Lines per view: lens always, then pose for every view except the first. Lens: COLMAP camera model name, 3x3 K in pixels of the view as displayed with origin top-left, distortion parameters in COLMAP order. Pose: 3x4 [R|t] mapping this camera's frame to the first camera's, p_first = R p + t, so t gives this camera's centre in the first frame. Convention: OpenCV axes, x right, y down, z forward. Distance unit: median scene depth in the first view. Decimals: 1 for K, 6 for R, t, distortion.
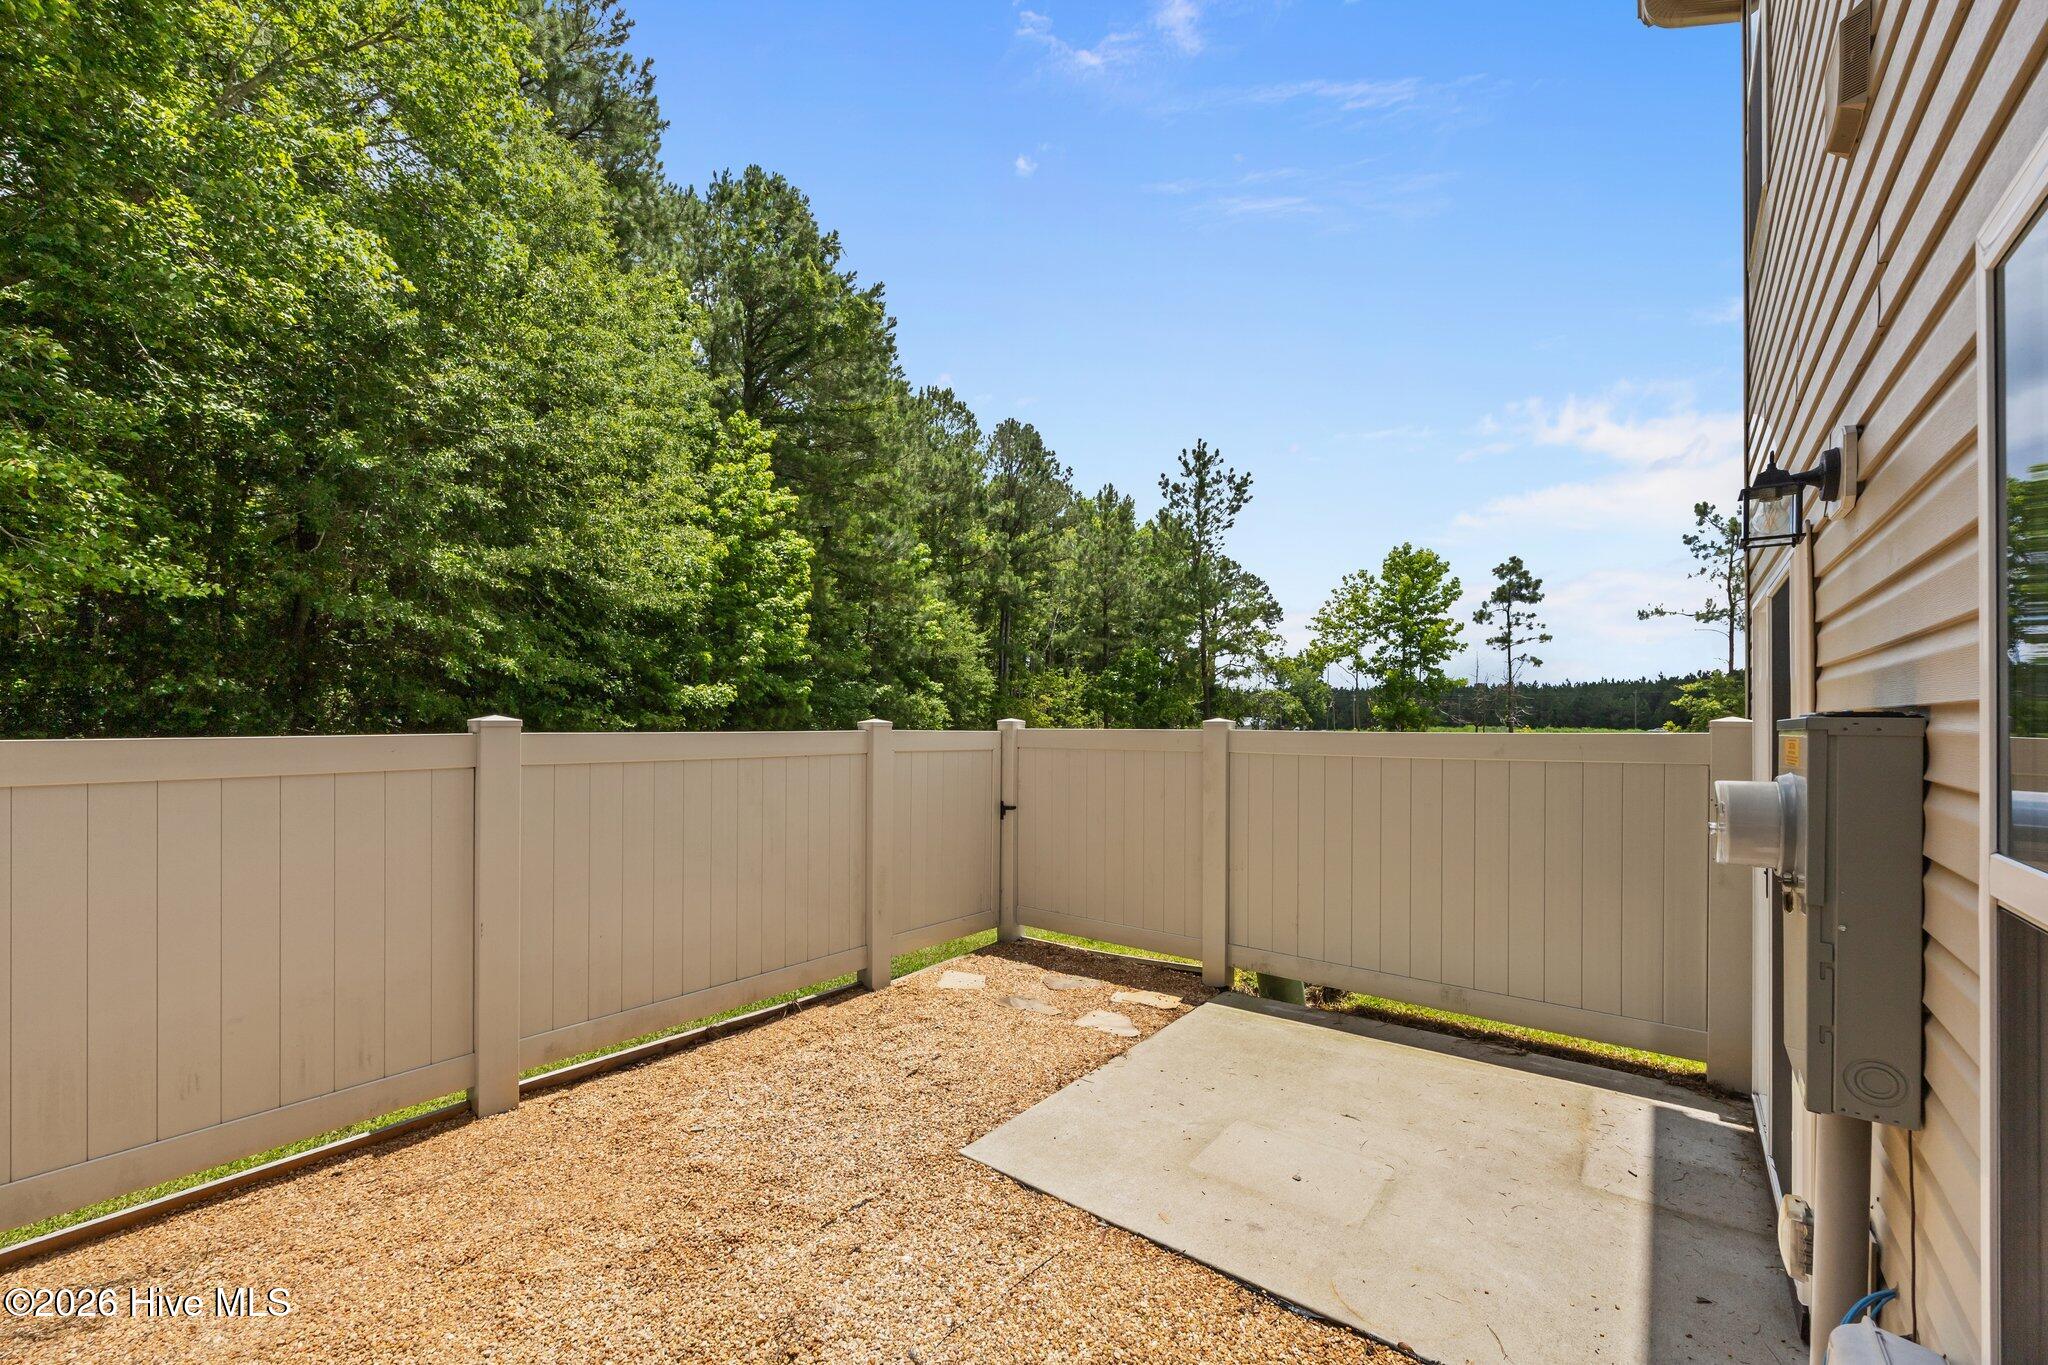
lens RADIAL K [[801.1, 0, 1049.3], [0, 801.1, 721.7], [0, 0, 1]] dist [-0.000448, 0.000502]
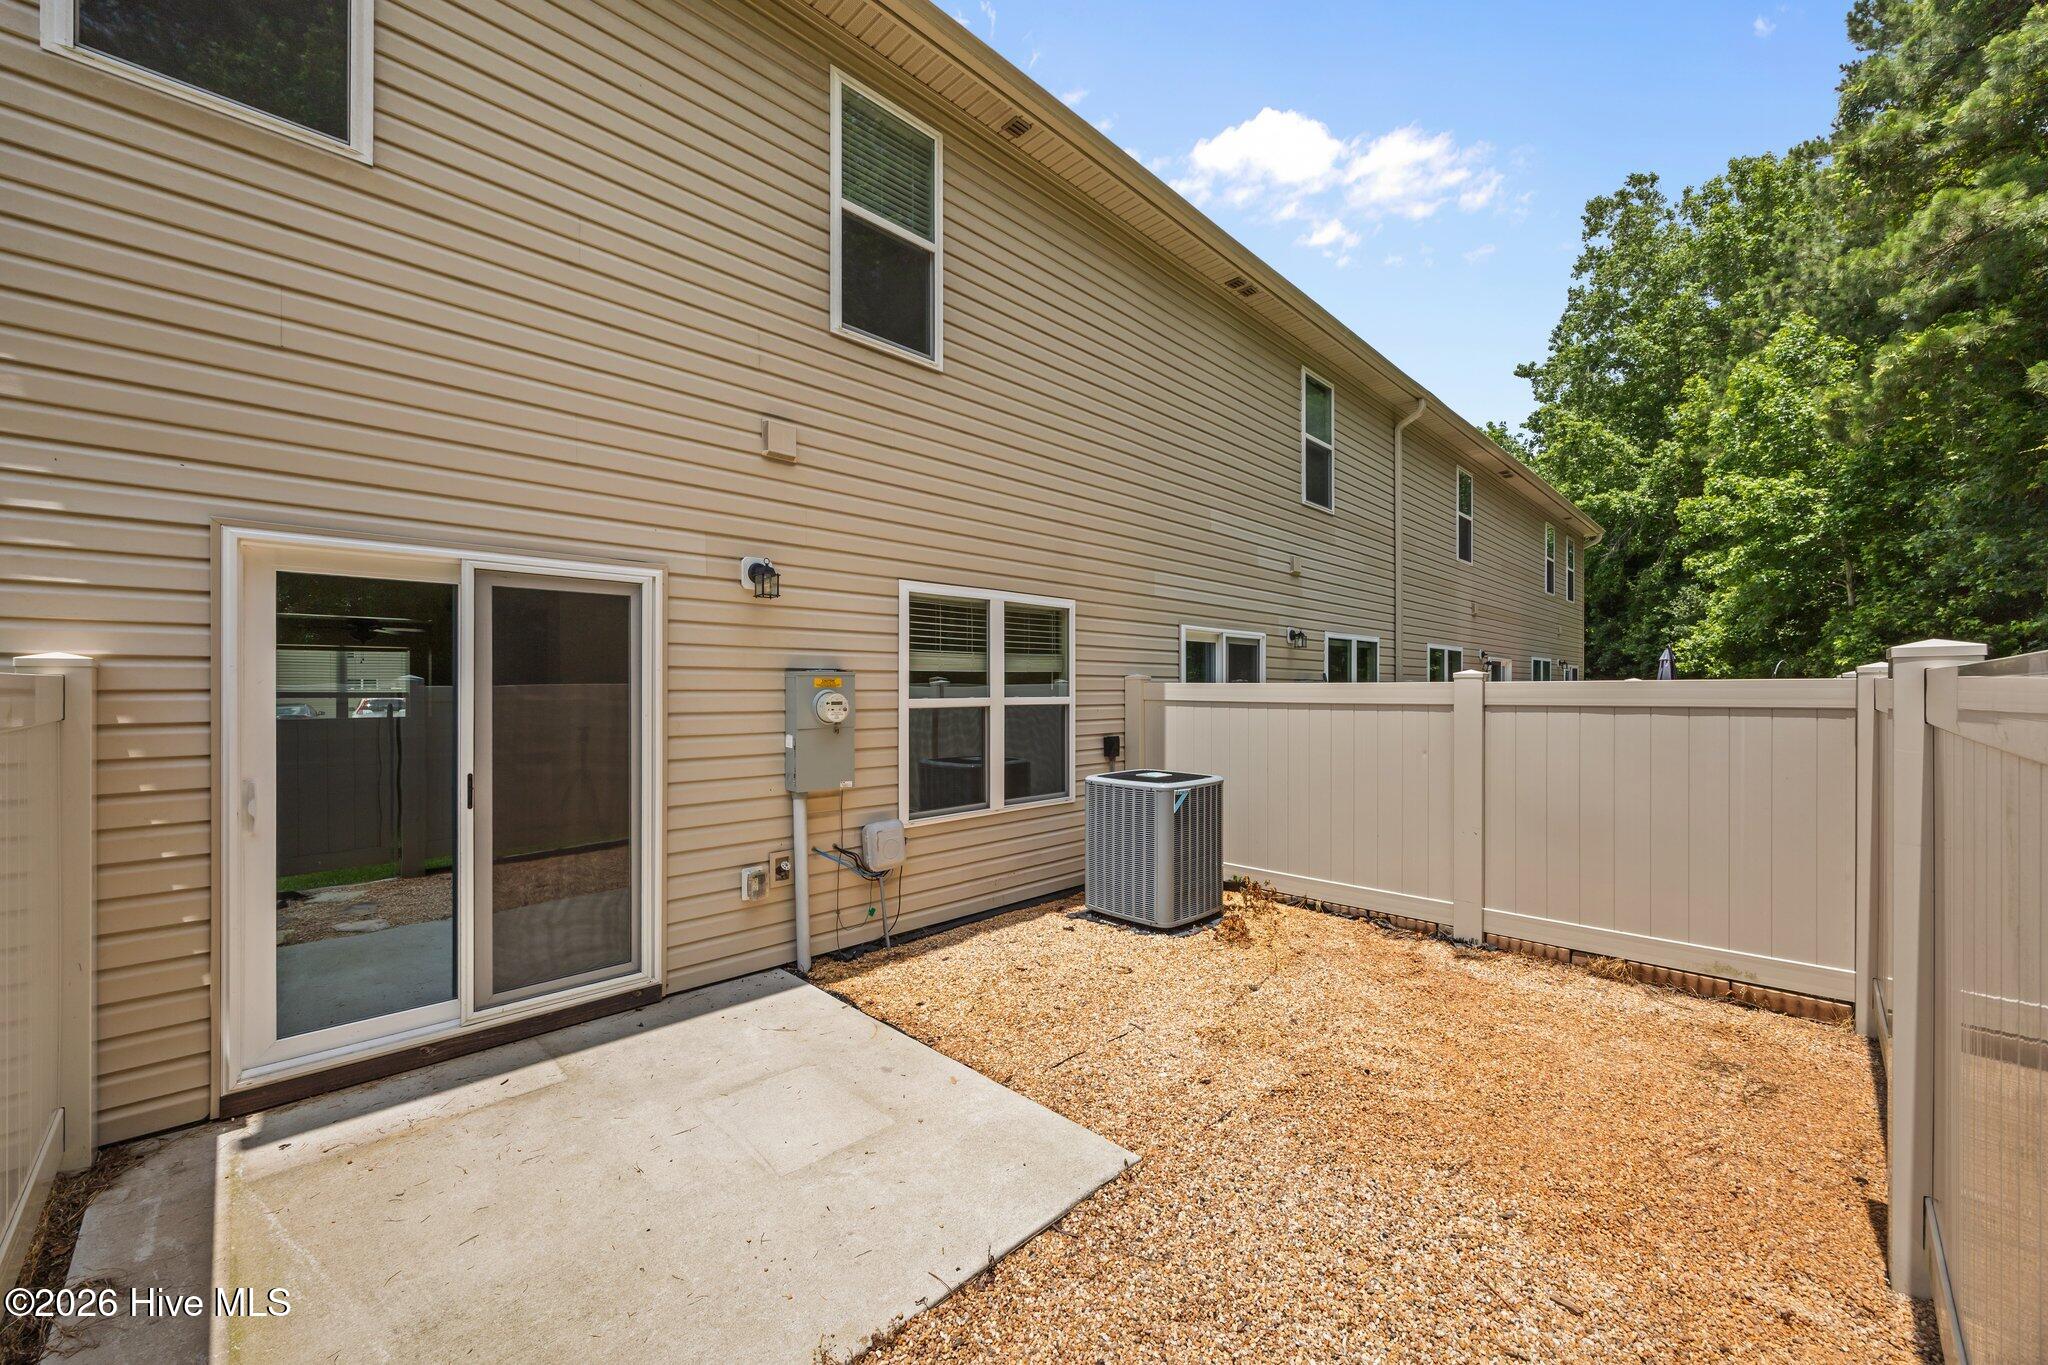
lens RADIAL K [[801.1, 0, 1066.9], [0, 801.1, 681.0], [0, 0, 1]] dist [-0.000448, 0.000502]
pose [[-0.994944, 0.000514, 0.100429, -0.076743], [-0.000475, 0.999952, -0.009818, 0.019638], [-0.100429, -0.009816, -0.994896, 1.125496]]
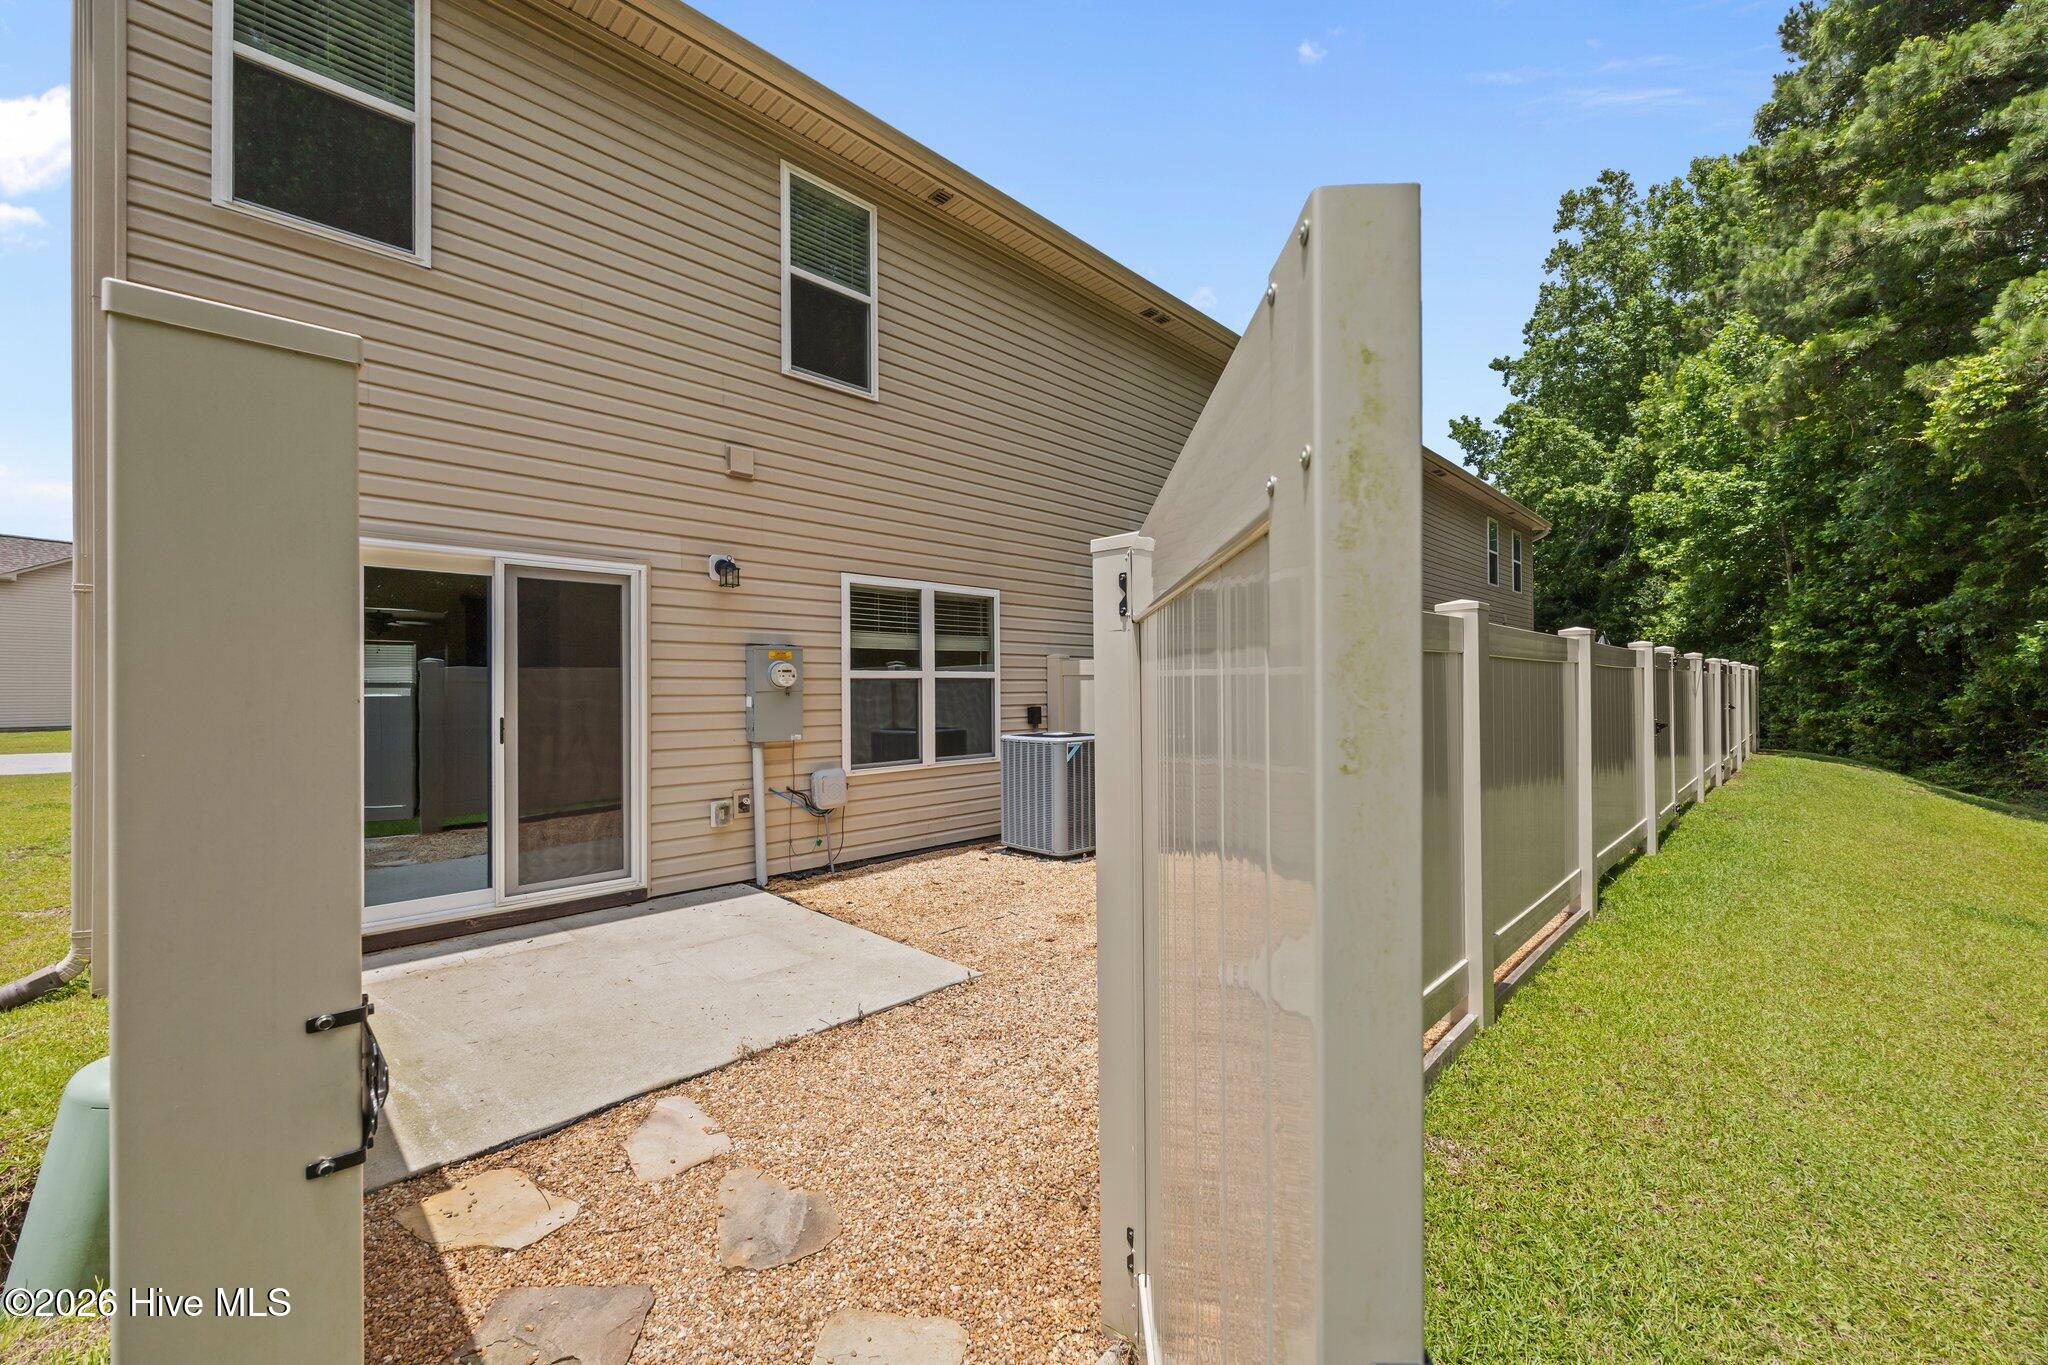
lens RADIAL K [[801.1, 0, 1052.3], [0, 801.1, 674.0], [0, 0, 1]] dist [-0.000448, 0.000502]
pose [[-0.993963, 0.010635, 0.109201, -0.214699], [0.008775, 0.999808, -0.017502, 0.061096], [-0.109366, -0.016438, -0.993866, 1.322304]]
